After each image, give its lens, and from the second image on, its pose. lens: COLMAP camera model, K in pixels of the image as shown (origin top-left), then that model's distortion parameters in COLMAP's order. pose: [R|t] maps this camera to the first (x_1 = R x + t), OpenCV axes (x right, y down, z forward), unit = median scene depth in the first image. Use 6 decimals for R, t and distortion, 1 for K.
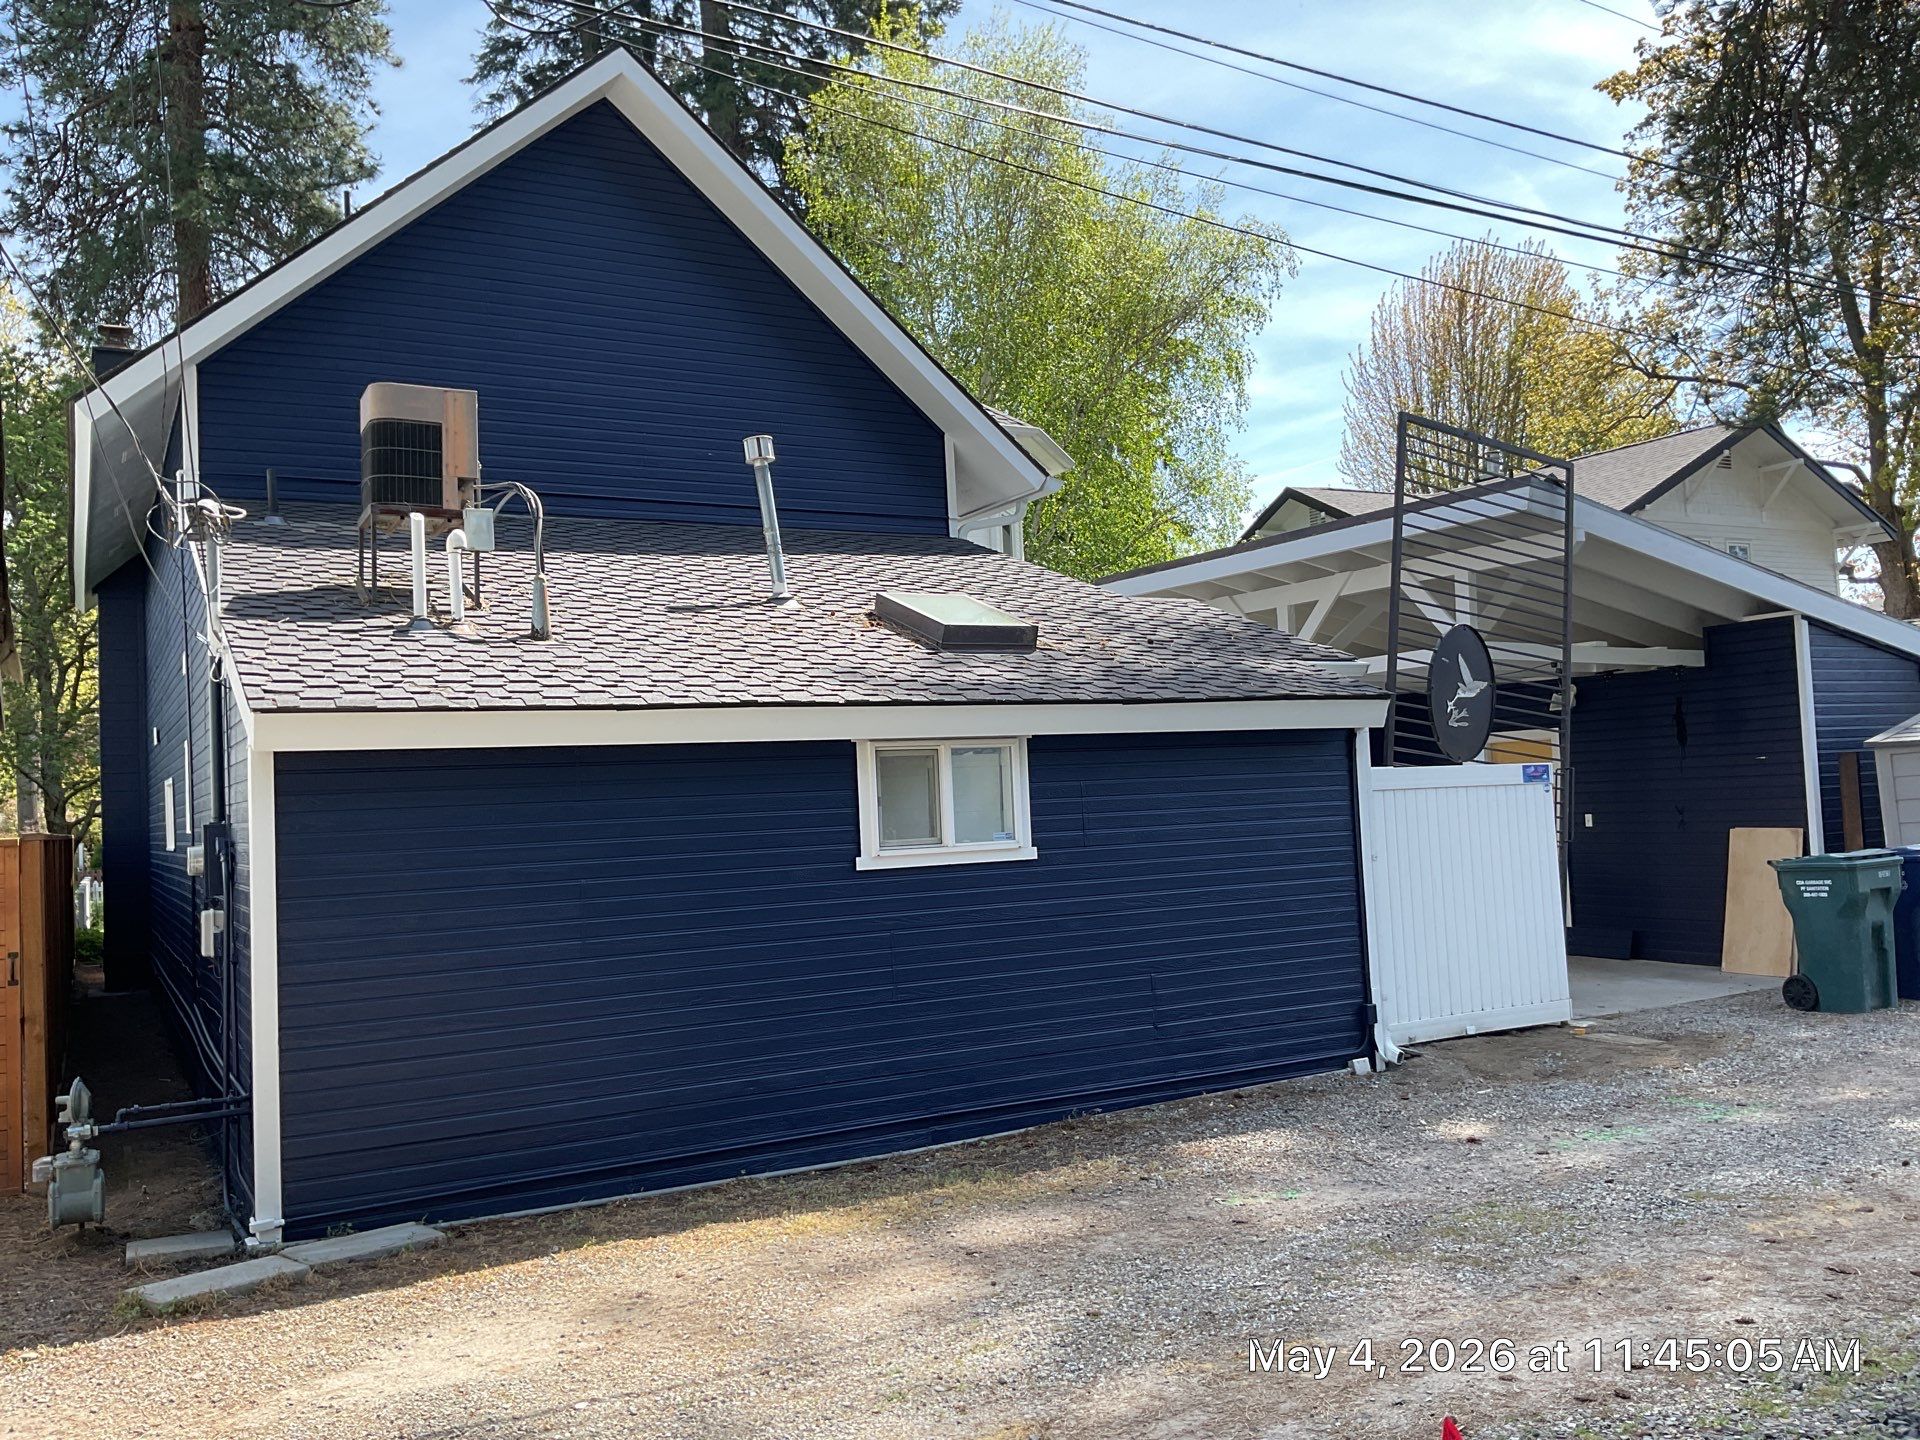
lens RADIAL K [[1569.1, 0, 960.0], [0, 1569.1, 720.0], [0, 0, 1]] dist [-0.004573, -0.001234]
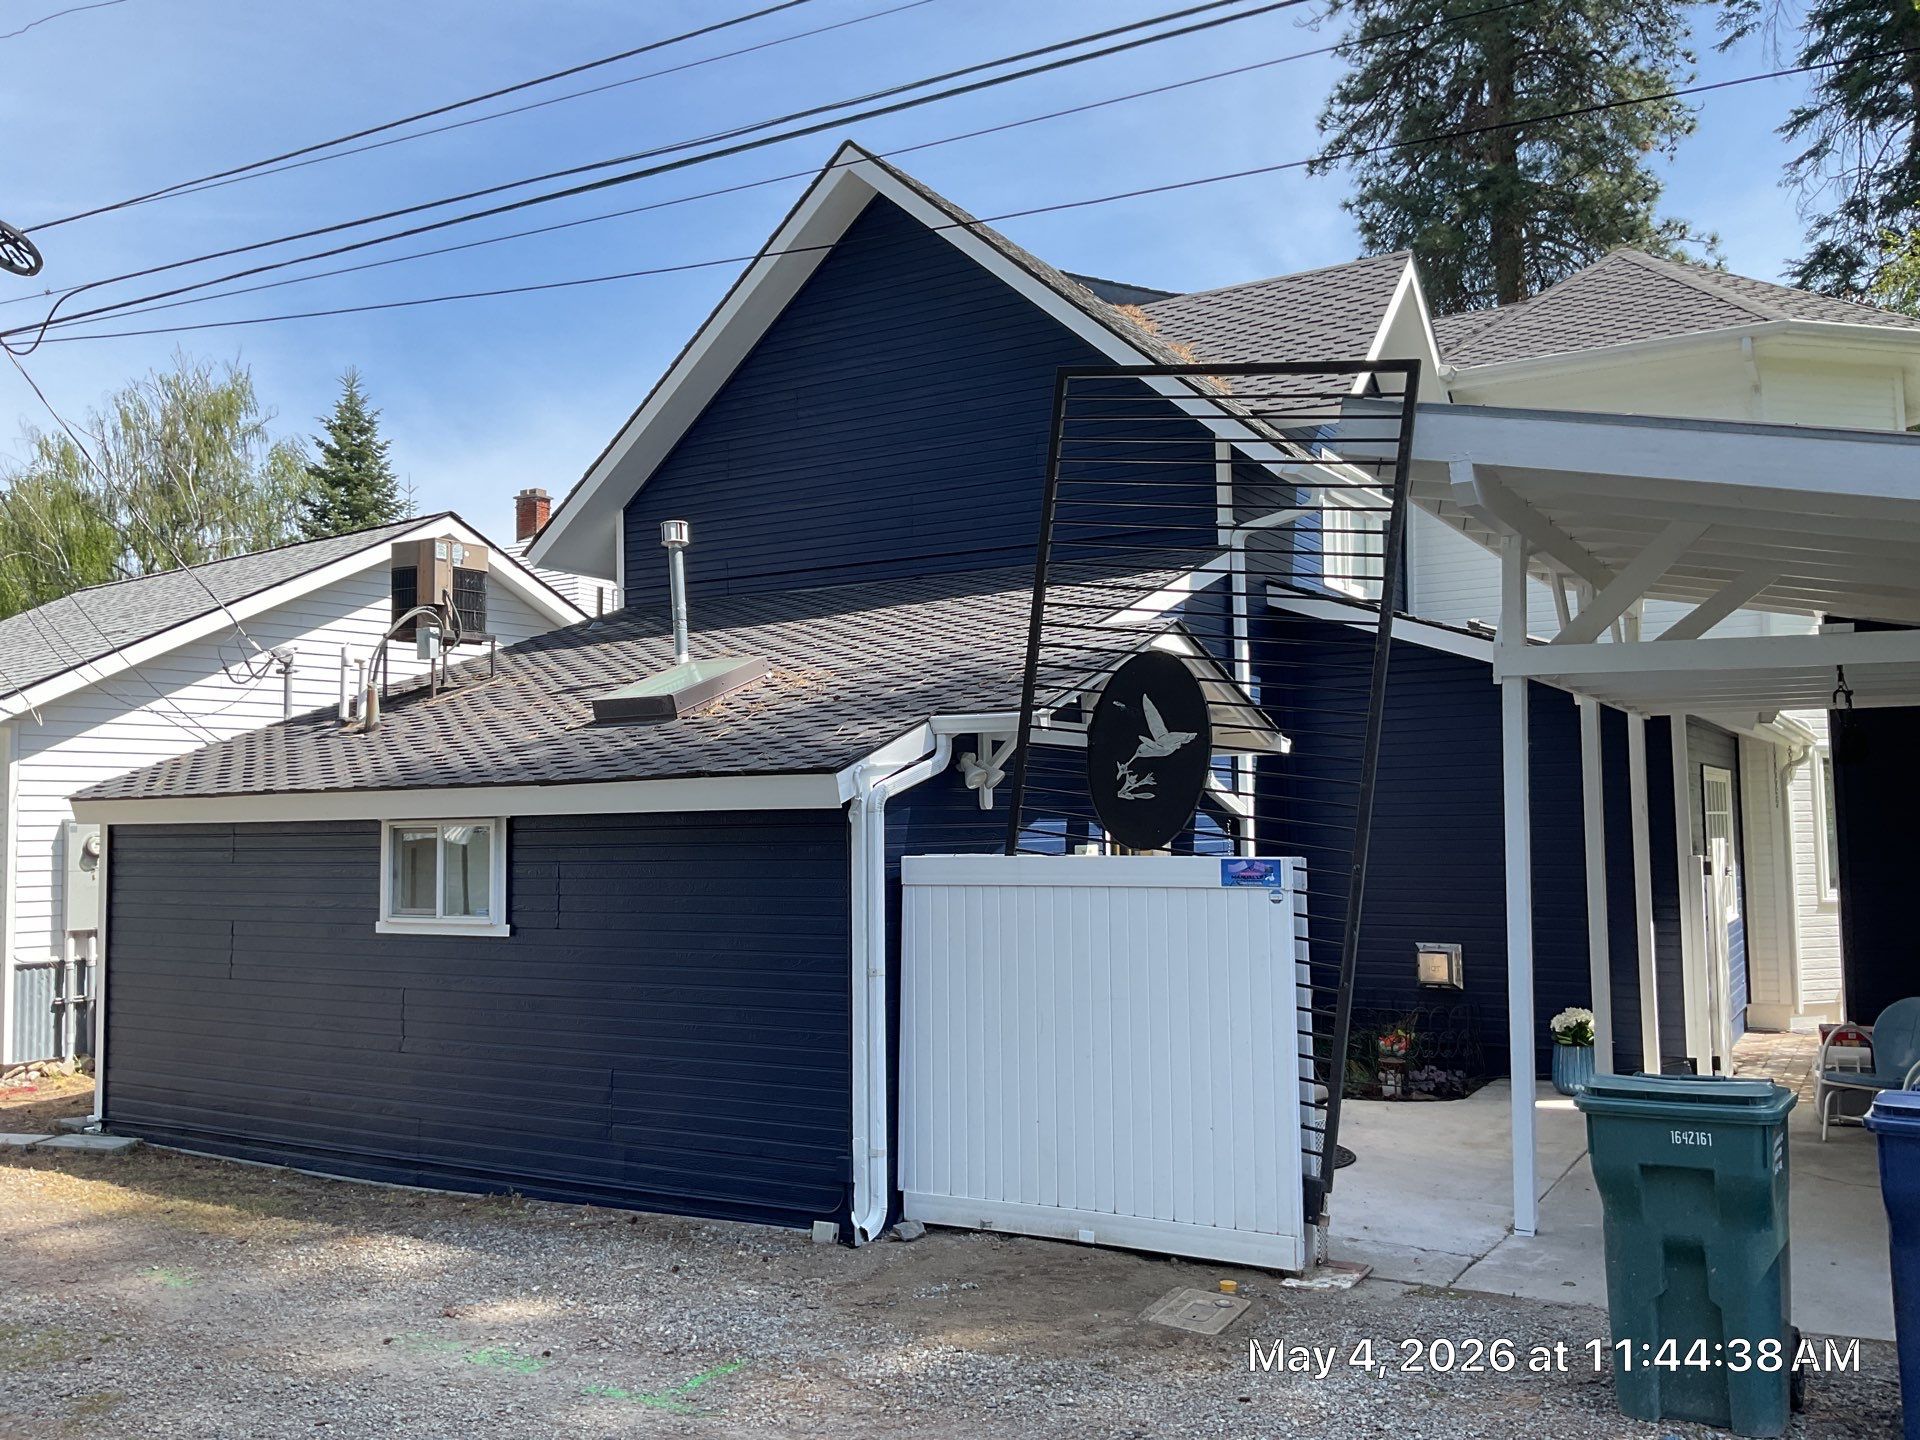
lens RADIAL K [[1622.8, 0, 960.0], [0, 1622.8, 720.0], [0, 0, 1]] dist [0.089587, -0.171745]
pose [[0.521578, -0.026427, -0.852794, 0.992825], [0.030620, 0.999456, -0.012244, -0.027374], [0.852654, -0.019726, 0.522104, 0.618672]]
